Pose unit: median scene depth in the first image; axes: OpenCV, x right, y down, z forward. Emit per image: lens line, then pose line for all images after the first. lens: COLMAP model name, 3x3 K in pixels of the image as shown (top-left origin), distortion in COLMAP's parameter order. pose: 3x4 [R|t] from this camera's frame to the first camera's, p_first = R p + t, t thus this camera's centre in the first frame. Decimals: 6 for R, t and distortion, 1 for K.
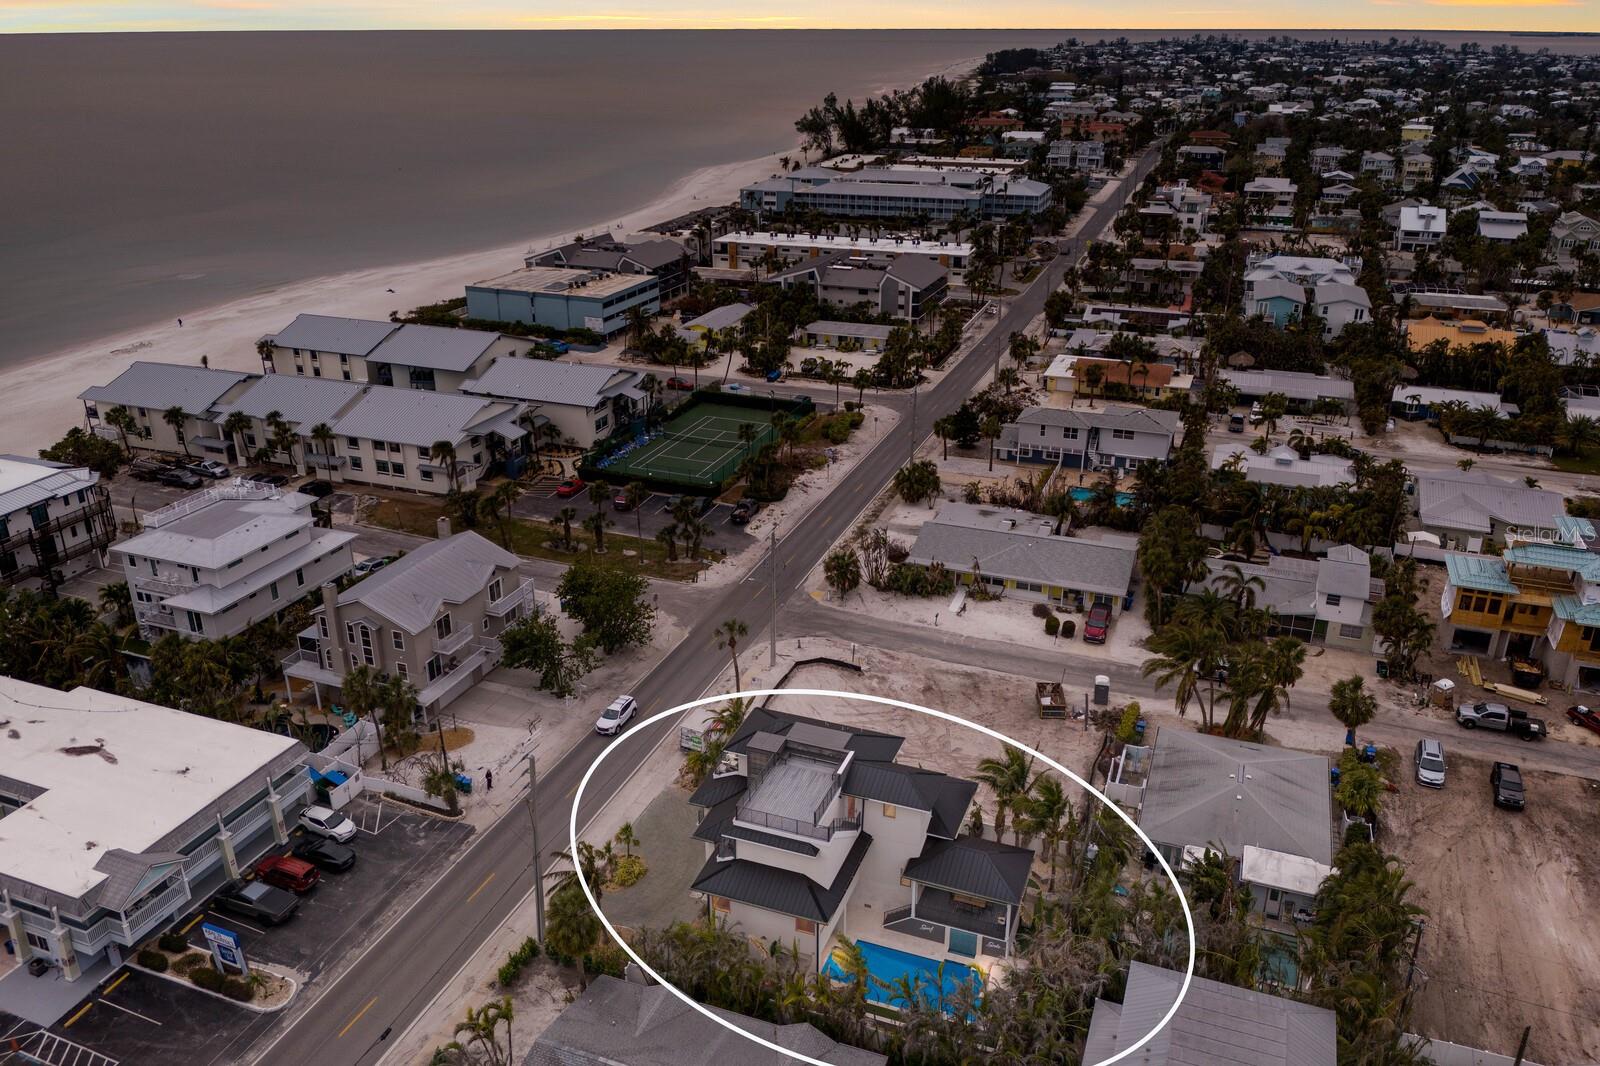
lens RADIAL K [[1195.2, 0, 800.0], [0, 1195.2, 533.0], [0, 0, 1]] dist [0.005300, -0.000144]
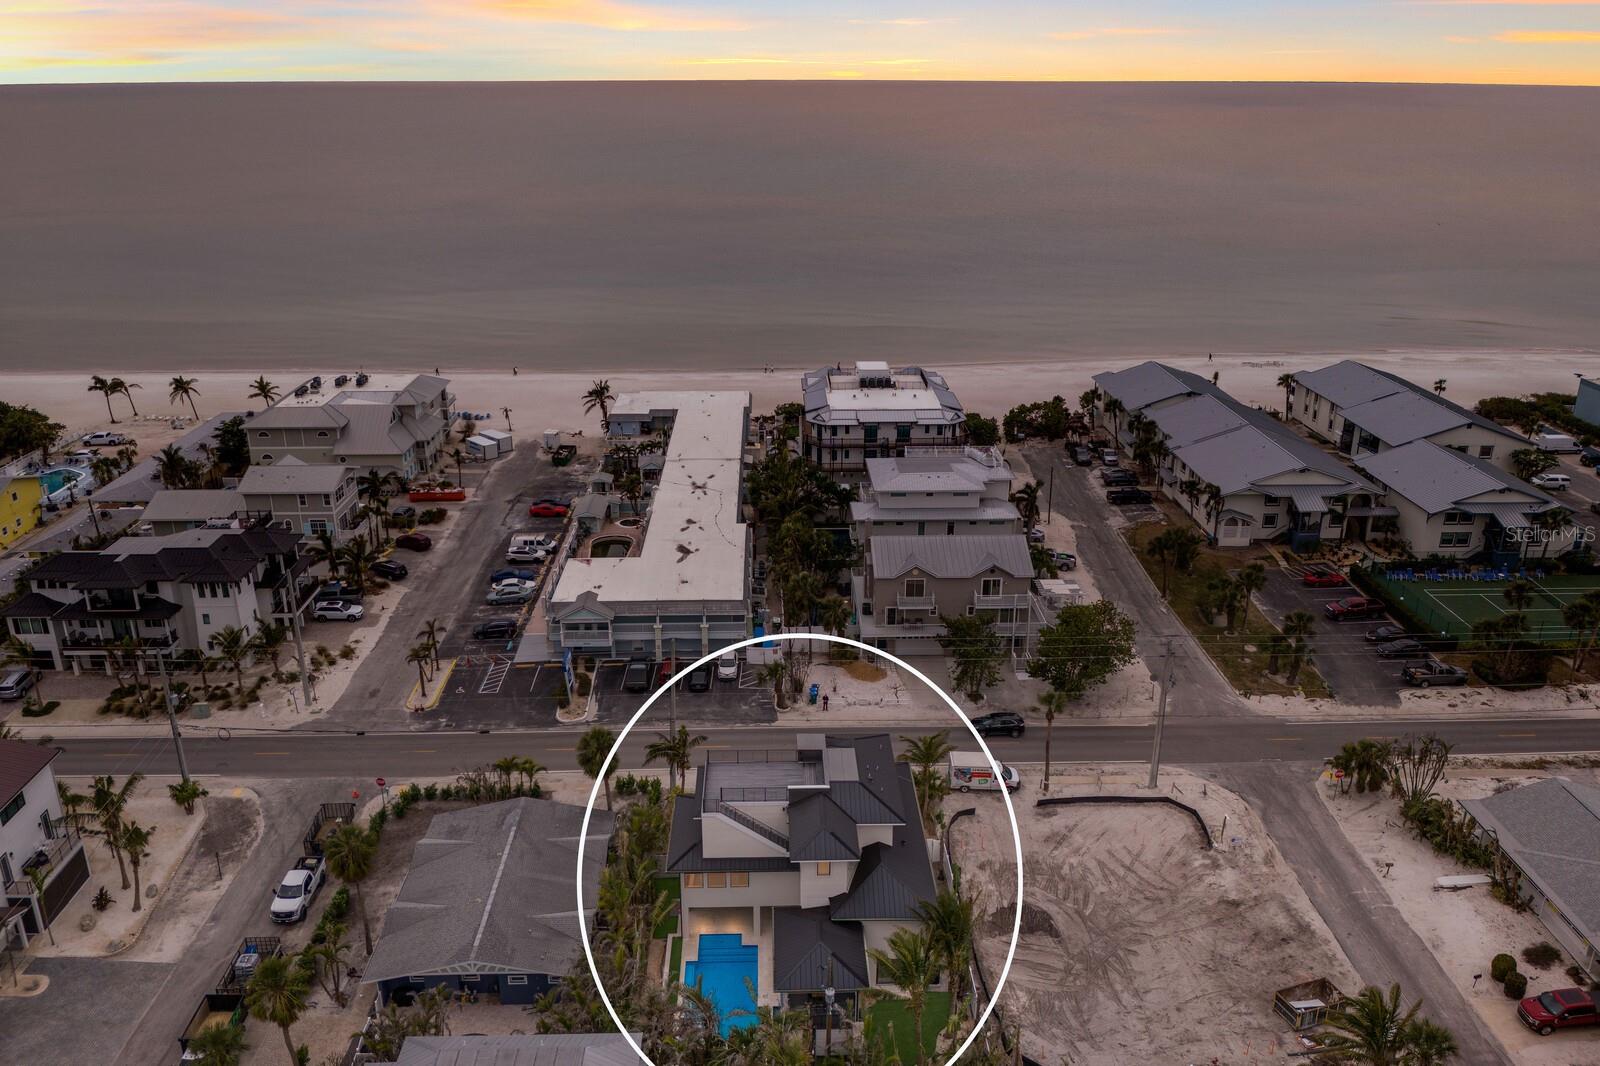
lens RADIAL K [[1195.2, 0, 800.0], [0, 1195.2, 533.0], [0, 0, 1]] dist [0.005300, -0.000144]
pose [[0.386890, 0.327382, -0.862054, 0.511215], [-0.358201, 0.914797, 0.186651, -0.117488], [0.849710, 0.236576, 0.471195, 0.277988]]
